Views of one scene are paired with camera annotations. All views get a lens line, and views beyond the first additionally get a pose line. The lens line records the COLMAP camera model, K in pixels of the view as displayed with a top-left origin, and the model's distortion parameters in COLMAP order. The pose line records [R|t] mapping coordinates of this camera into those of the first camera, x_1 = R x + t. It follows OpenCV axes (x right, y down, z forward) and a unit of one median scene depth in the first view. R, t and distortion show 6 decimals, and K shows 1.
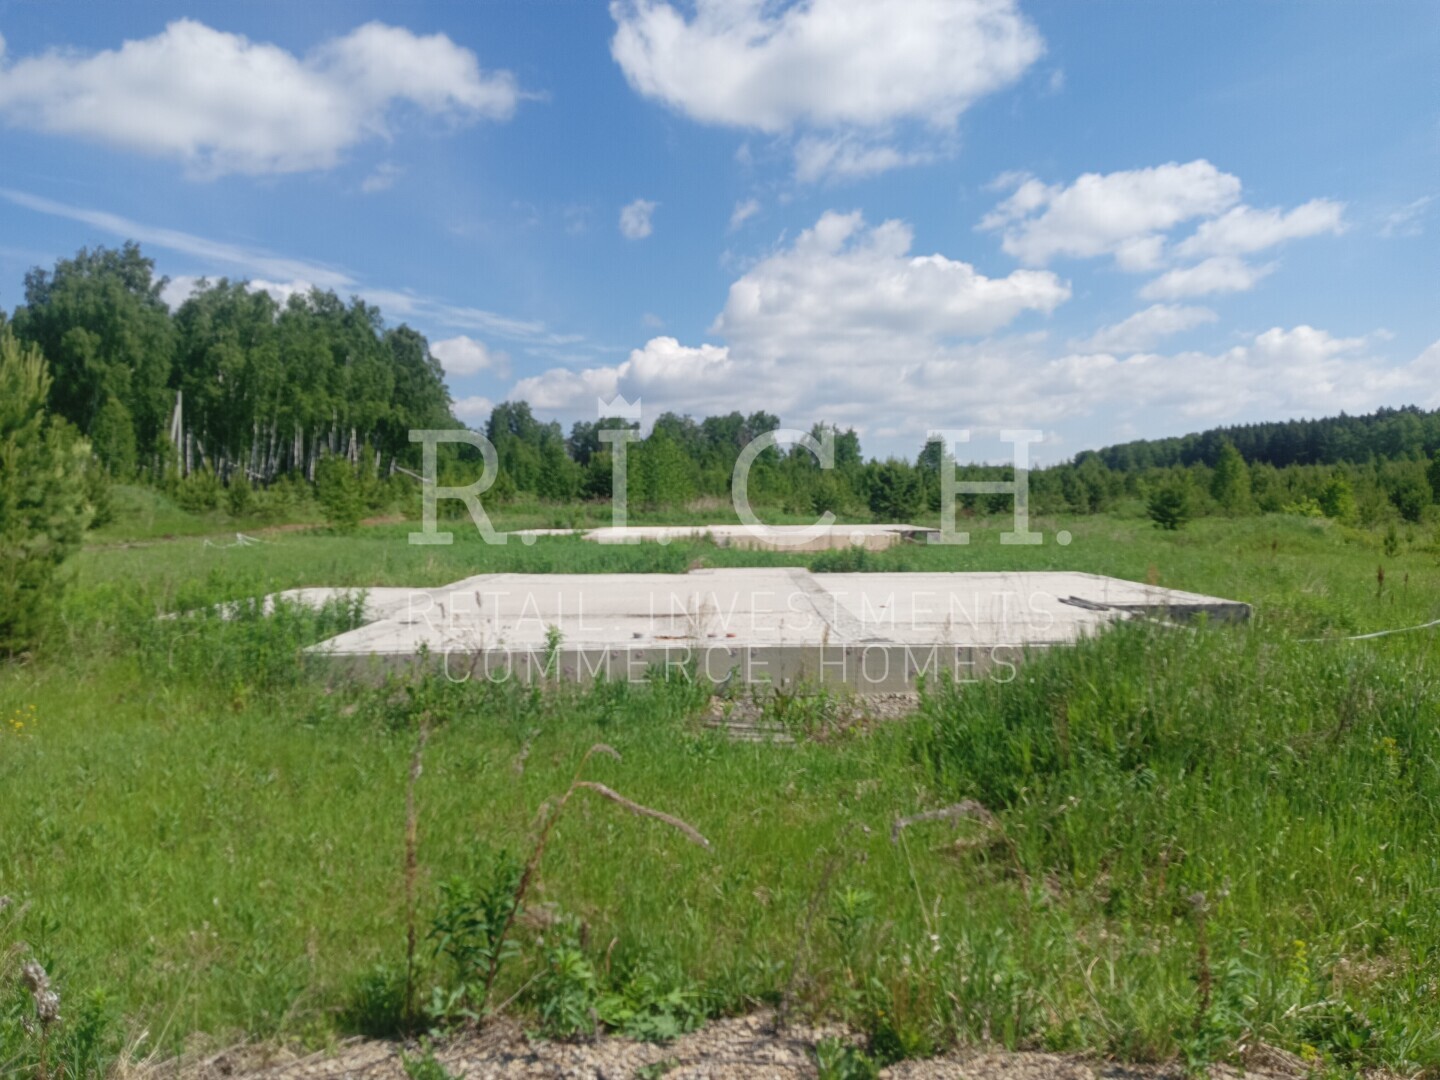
lens RADIAL K [[1164.9, 0, 720.2], [0, 1164.9, 541.6], [0, 0, 1]] dist [0.082422, -0.139215]
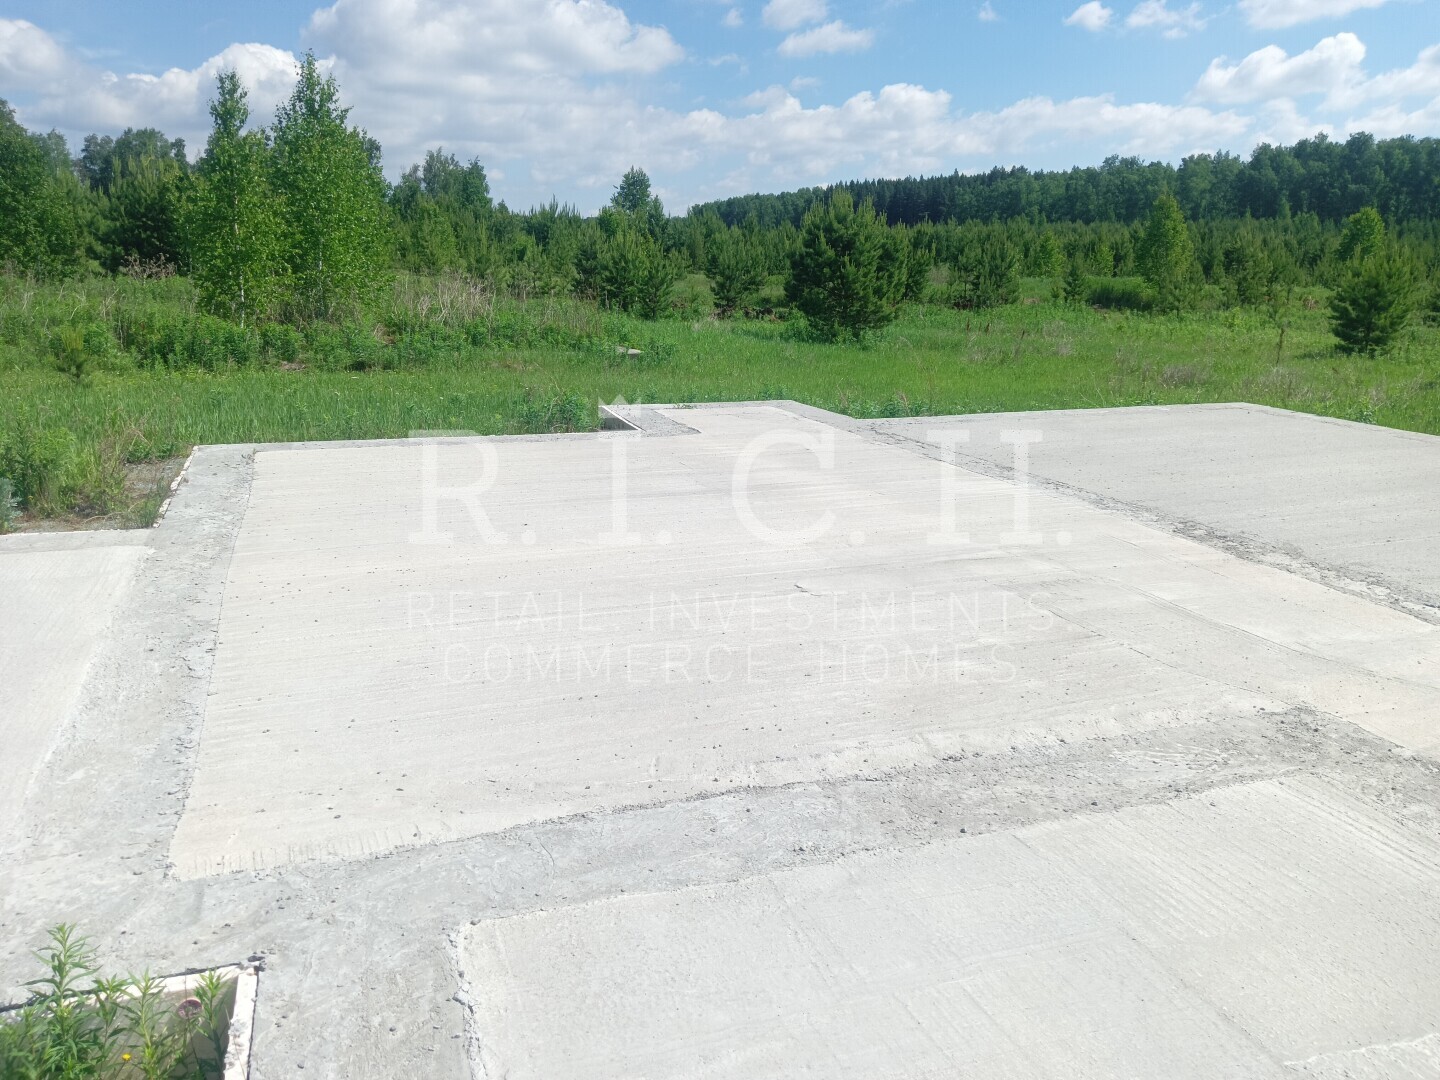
lens RADIAL K [[1164.9, 0, 734.6], [0, 1164.9, 547.1], [0, 0, 1]] dist [0.082422, -0.139215]
pose [[0.936798, -0.067078, 0.343379, -0.015224], [-0.006568, 0.977905, 0.208947, -0.007650], [-0.349808, -0.197997, 0.915659, 0.137603]]
